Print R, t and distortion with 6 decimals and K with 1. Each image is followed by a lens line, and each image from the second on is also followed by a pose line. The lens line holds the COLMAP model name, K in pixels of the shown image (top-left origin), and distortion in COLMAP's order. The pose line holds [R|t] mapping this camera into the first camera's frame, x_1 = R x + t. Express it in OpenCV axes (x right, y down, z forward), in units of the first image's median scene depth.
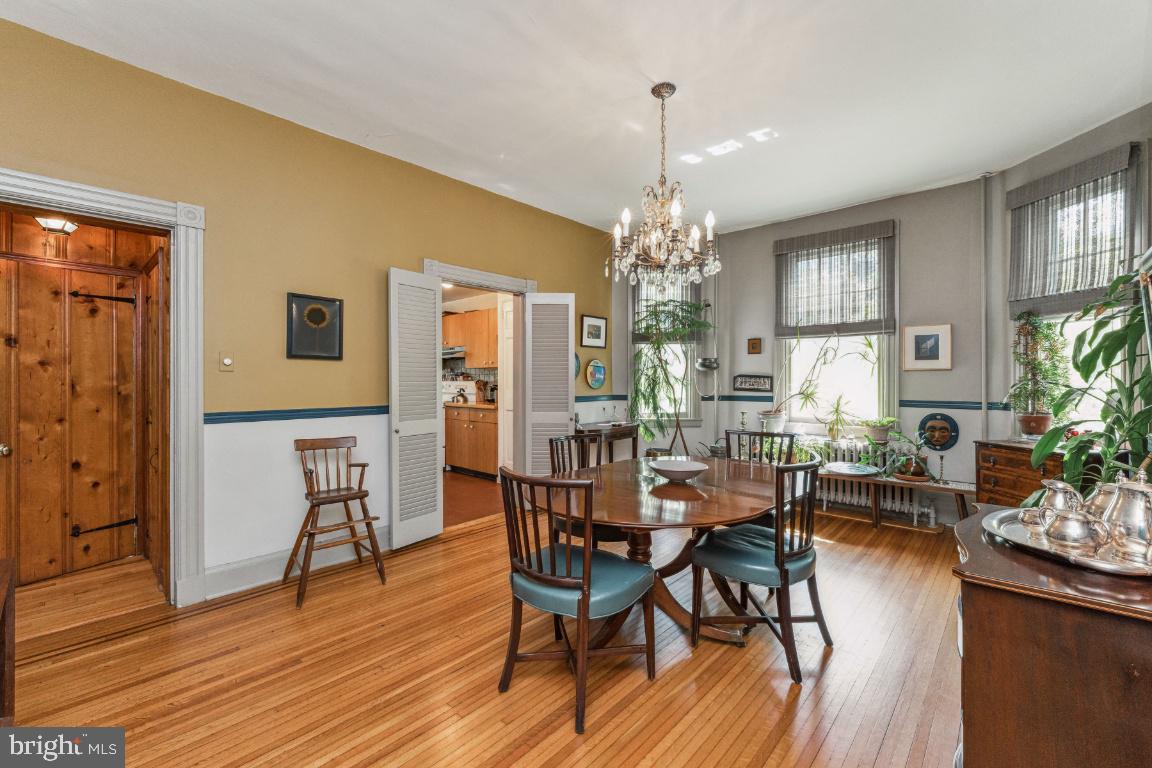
lens RADIAL K [[481.6, 0, 579.5], [0, 481.6, 383.8], [0, 0, 1]] dist [0.002637, 0.000014]
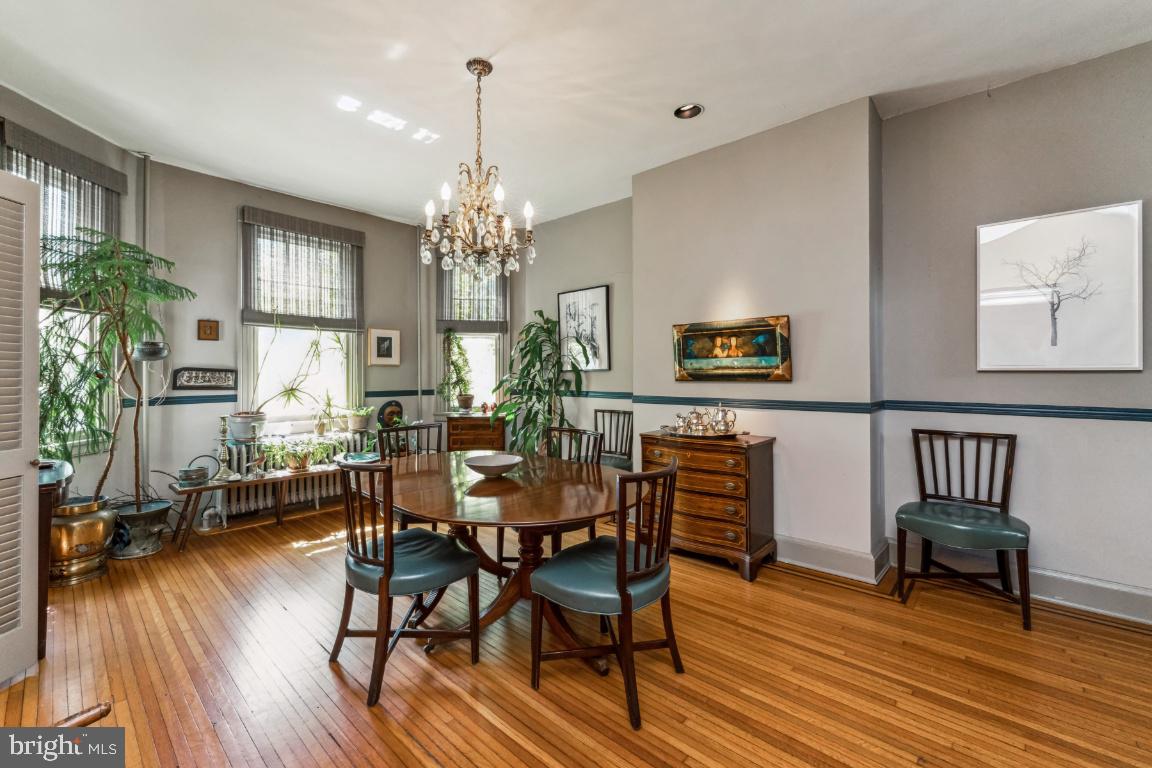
lens RADIAL K [[481.6, 0, 578.3], [0, 481.6, 372.0], [0, 0, 1]] dist [0.002637, 0.000014]
pose [[0.009041, 0.005779, 0.999942, -0.448344], [0.016916, 0.999839, -0.005931, 0.002362], [-0.999816, 0.016969, 0.008942, 0.462850]]
